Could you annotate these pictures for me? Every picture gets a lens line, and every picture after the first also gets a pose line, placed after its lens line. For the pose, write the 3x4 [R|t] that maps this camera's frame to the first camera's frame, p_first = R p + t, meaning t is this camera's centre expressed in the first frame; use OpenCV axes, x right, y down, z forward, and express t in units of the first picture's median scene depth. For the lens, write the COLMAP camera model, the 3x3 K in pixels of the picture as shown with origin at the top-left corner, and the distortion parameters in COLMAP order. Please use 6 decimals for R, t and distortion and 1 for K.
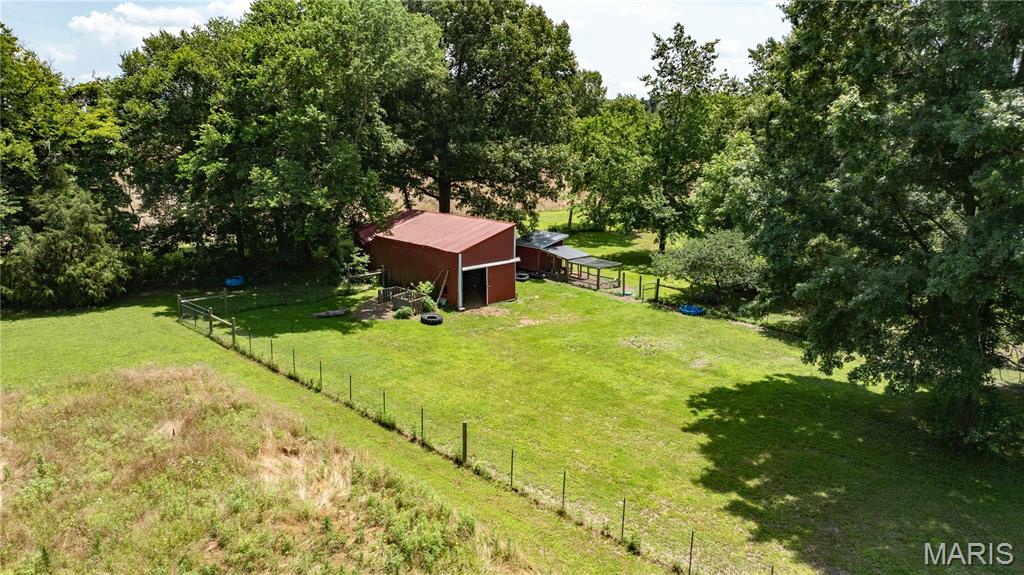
lens RADIAL K [[729.6, 0, 512.0], [0, 729.6, 287.5], [0, 0, 1]] dist [-0.020217, 0.004923]
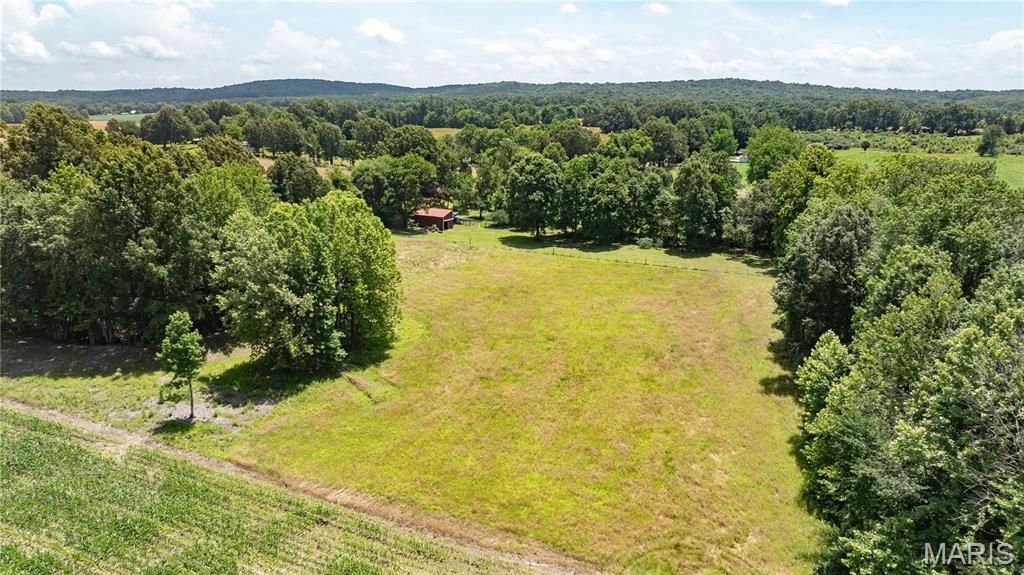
lens RADIAL K [[729.6, 0, 512.0], [0, 729.6, 287.5], [0, 0, 1]] dist [-0.020217, 0.004923]
pose [[0.945642, -0.068632, 0.317886, -1.025004], [0.055587, 0.997204, 0.049939, 0.164095], [-0.320425, -0.029554, 0.946813, -3.075094]]
